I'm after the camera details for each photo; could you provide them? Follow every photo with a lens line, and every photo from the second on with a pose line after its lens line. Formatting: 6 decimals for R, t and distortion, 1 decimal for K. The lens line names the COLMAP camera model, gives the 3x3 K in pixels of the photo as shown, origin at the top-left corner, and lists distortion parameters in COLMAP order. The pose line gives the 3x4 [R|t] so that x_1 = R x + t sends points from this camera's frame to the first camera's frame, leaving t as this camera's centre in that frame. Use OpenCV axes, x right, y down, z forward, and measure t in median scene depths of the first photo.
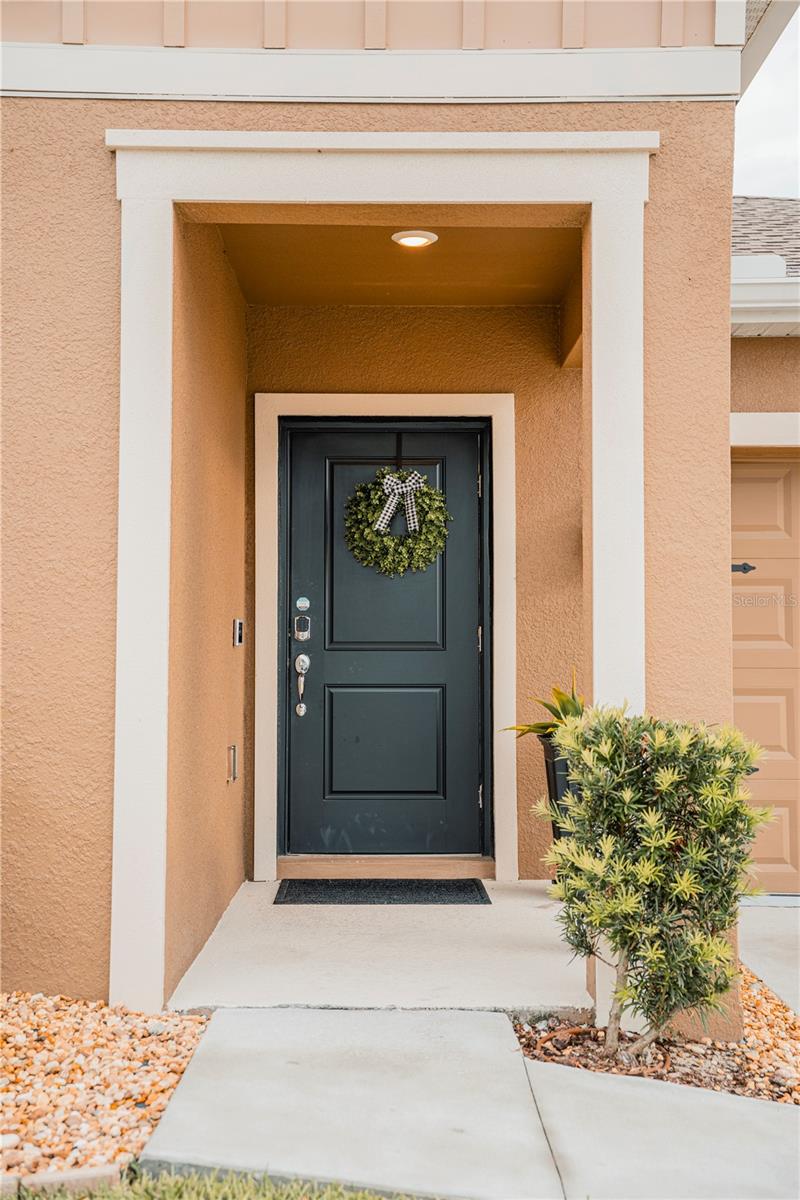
lens RADIAL K [[1498.0, 0, 400.0], [0, 1498.0, 600.0], [0, 0, 1]] dist [0.141220, 0.019129]
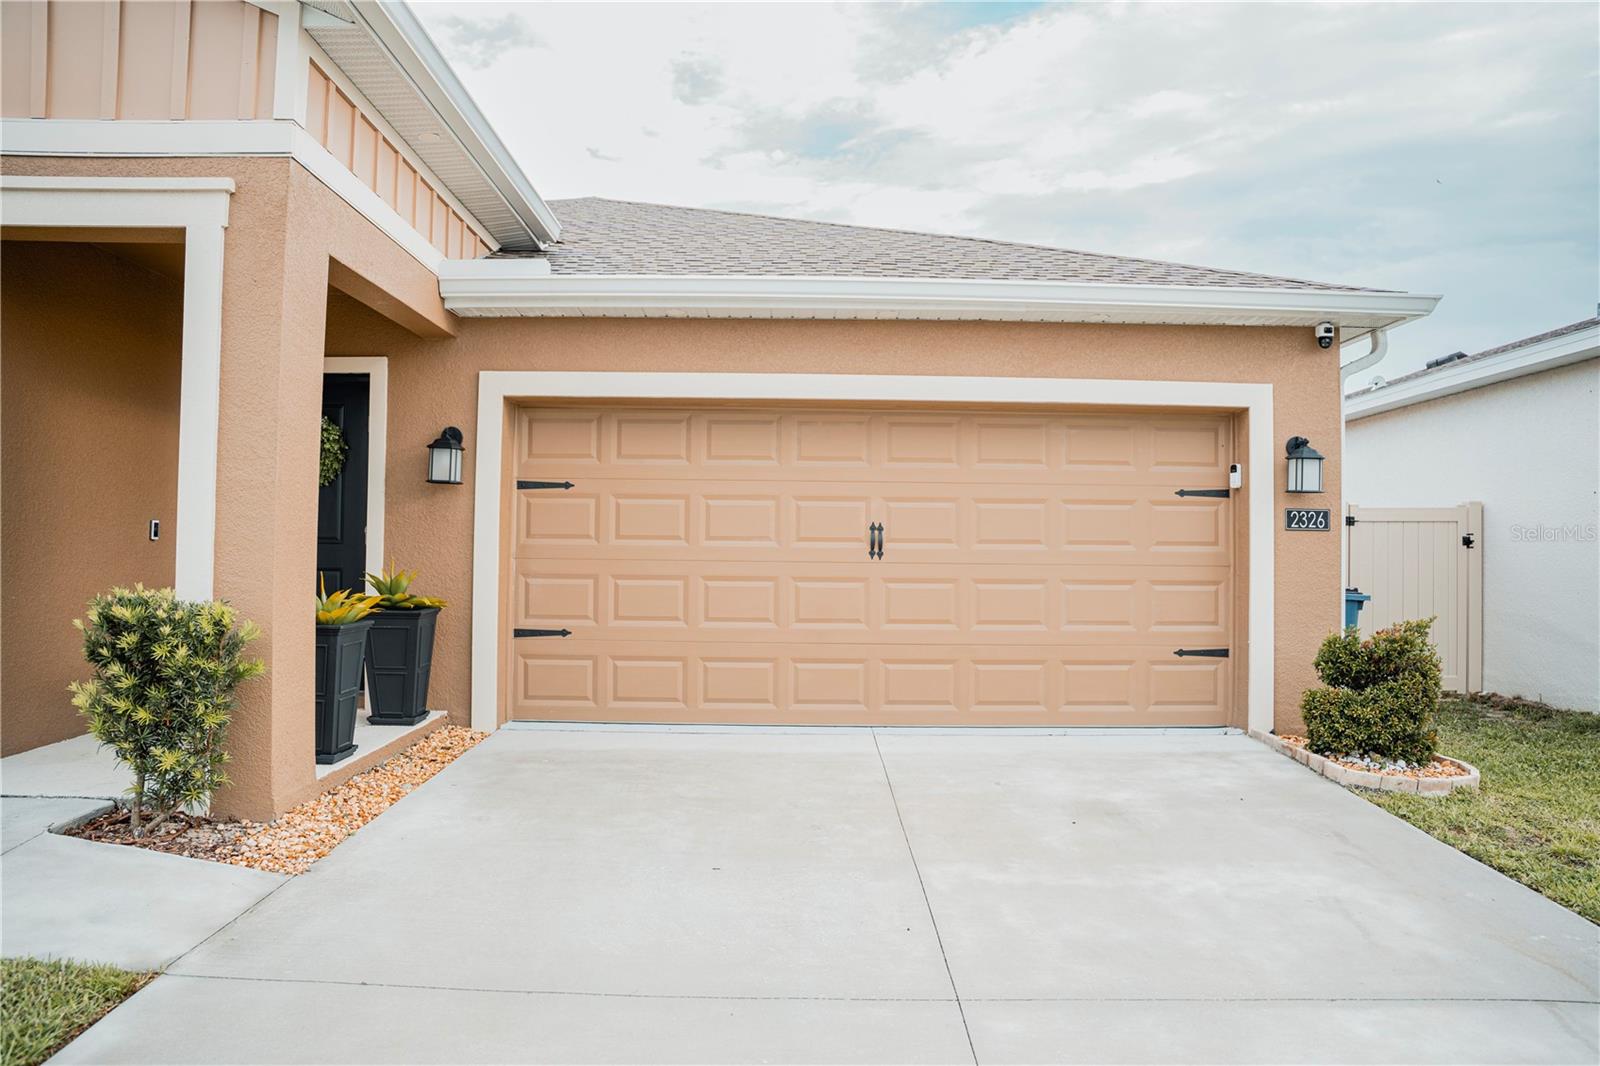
lens RADIAL K [[1110.3, 0, 807.7], [0, 1110.3, 525.4], [0, 0, 1]] dist [-0.139882, 0.115783]
pose [[0.999935, 0.009514, 0.006283, 0.691680], [-0.009650, 0.999711, 0.022015, -0.014046], [-0.006072, -0.022074, 0.999738, 0.005928]]
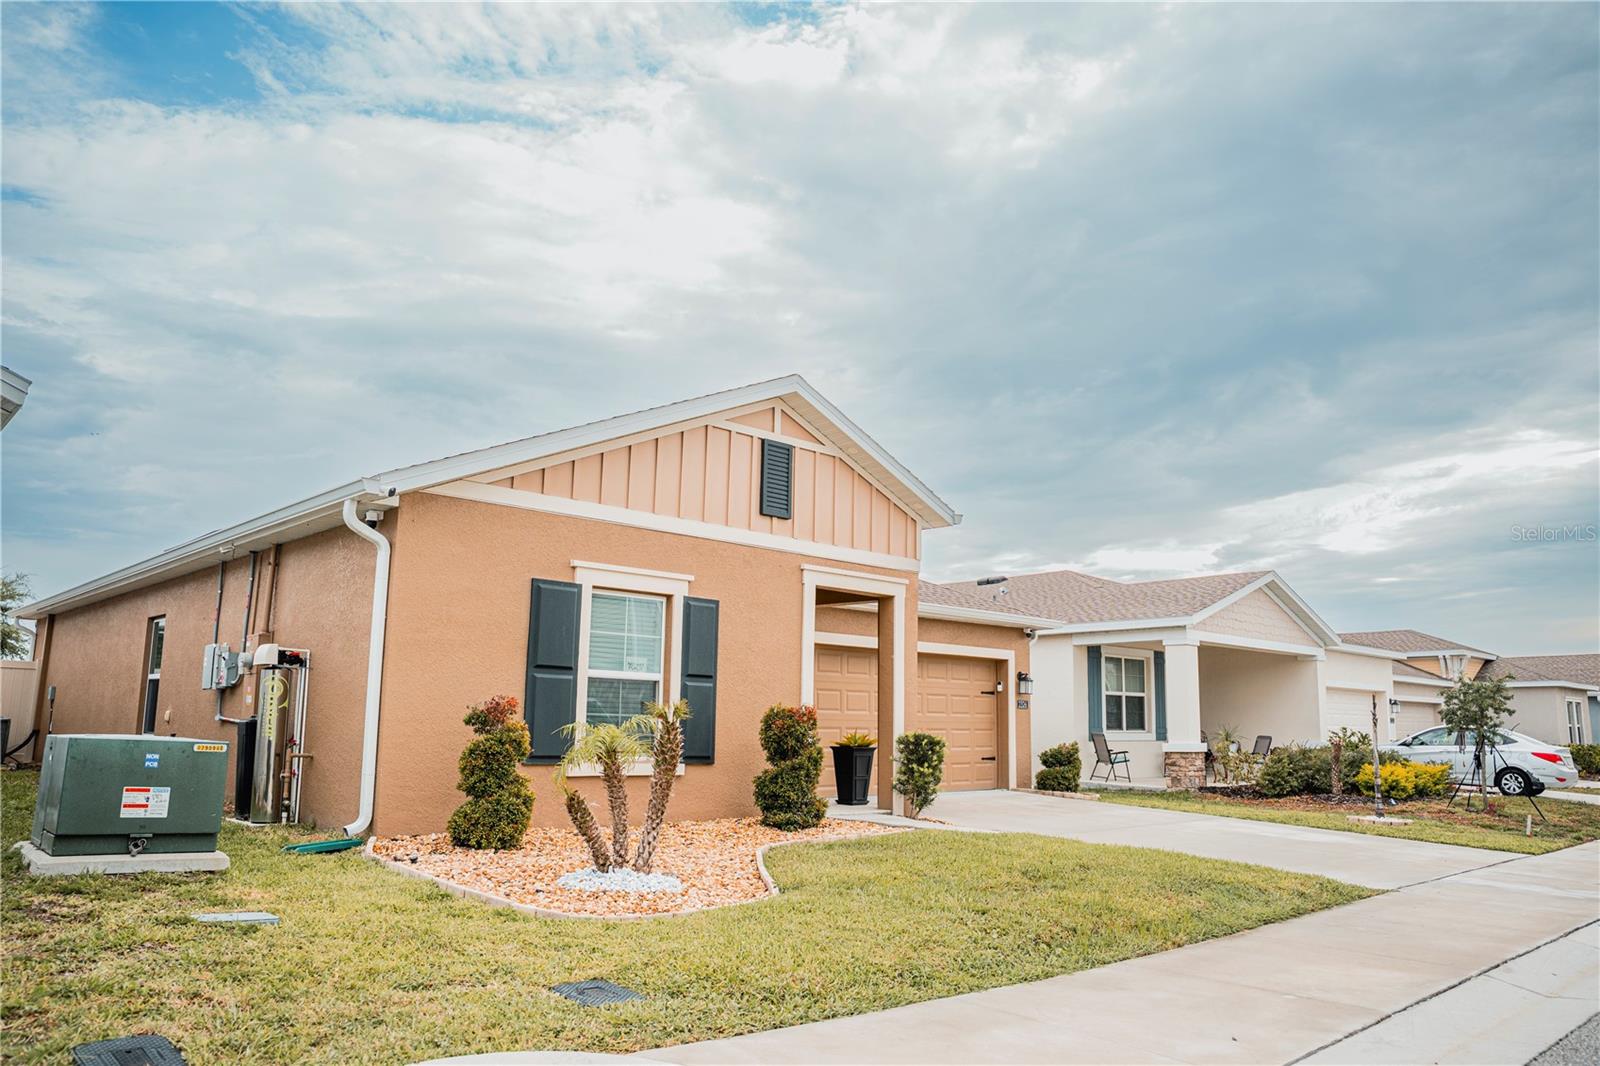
lens RADIAL K [[1110.3, 0, 807.7], [0, 1110.3, 525.4], [0, 0, 1]] dist [-0.139882, 0.115783]
pose [[0.726042, 0.133984, 0.674471, -1.906297], [-0.054047, 0.988919, -0.138269, -0.043323], [-0.685523, 0.063936, 0.725238, -0.855648]]
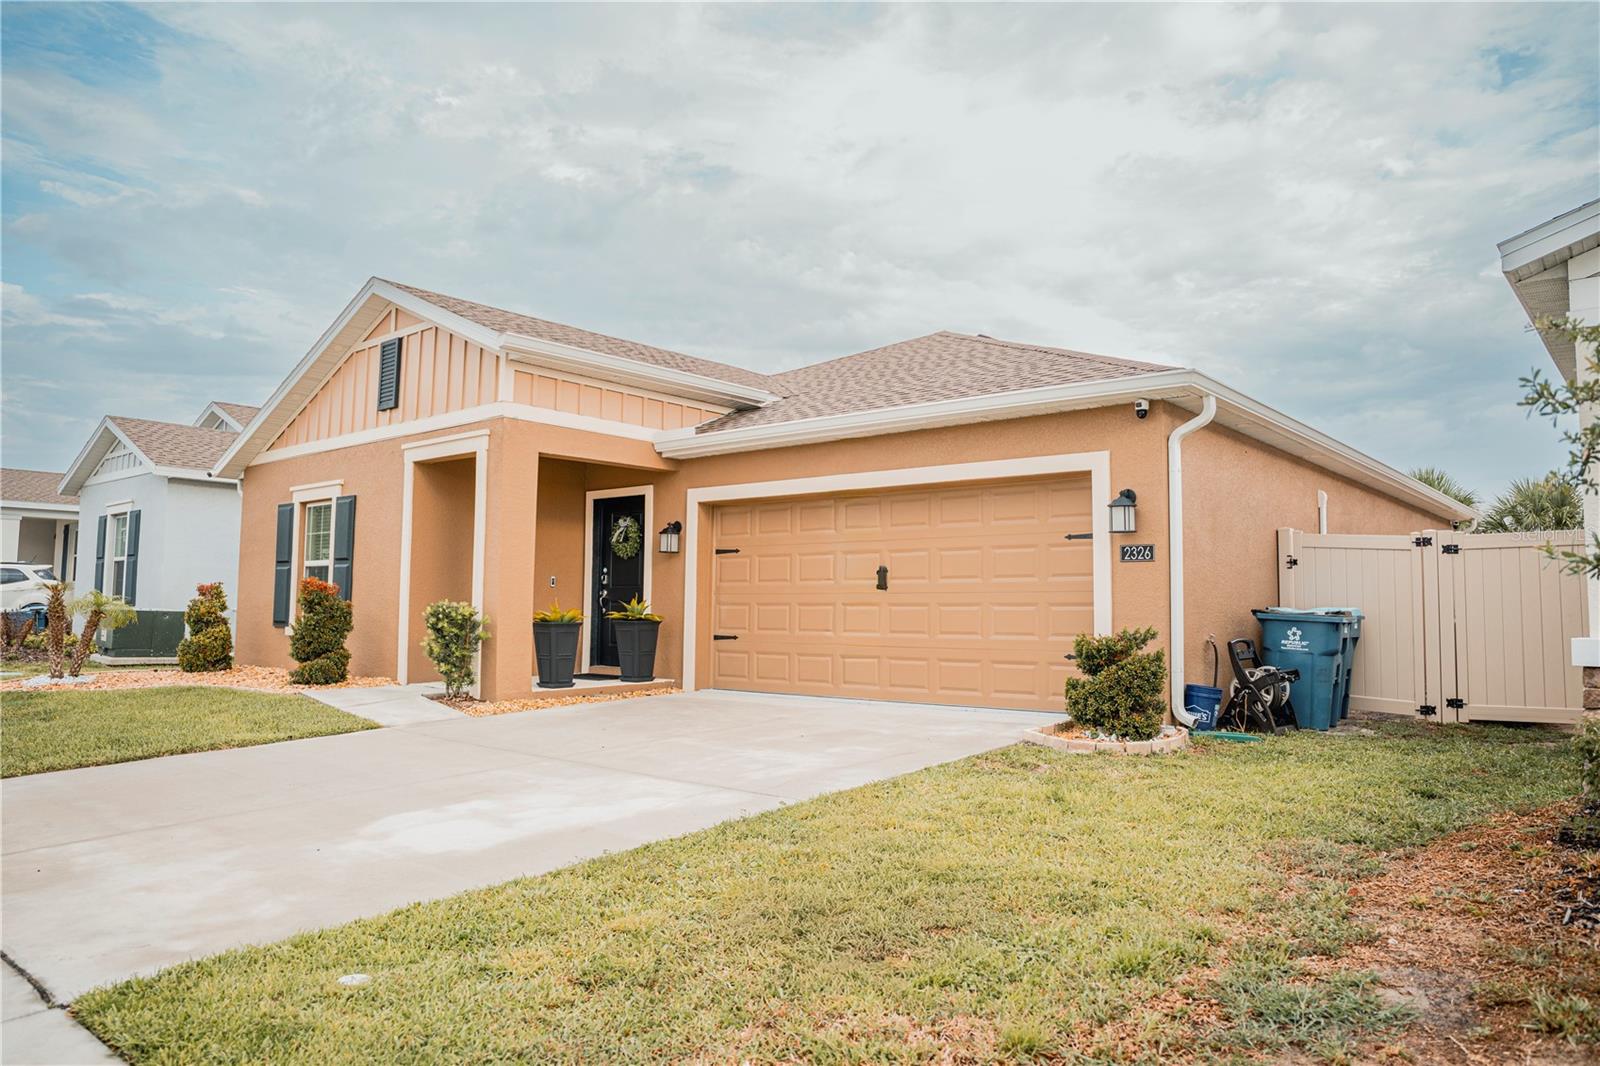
lens RADIAL K [[1110.3, 0, 807.7], [0, 1110.3, 525.4], [0, 0, 1]] dist [-0.139882, 0.115783]
pose [[0.761147, -0.047083, -0.646869, 2.228549], [0.026700, 0.998791, -0.041281, 0.020520], [0.648030, 0.014150, 0.761483, -0.361307]]
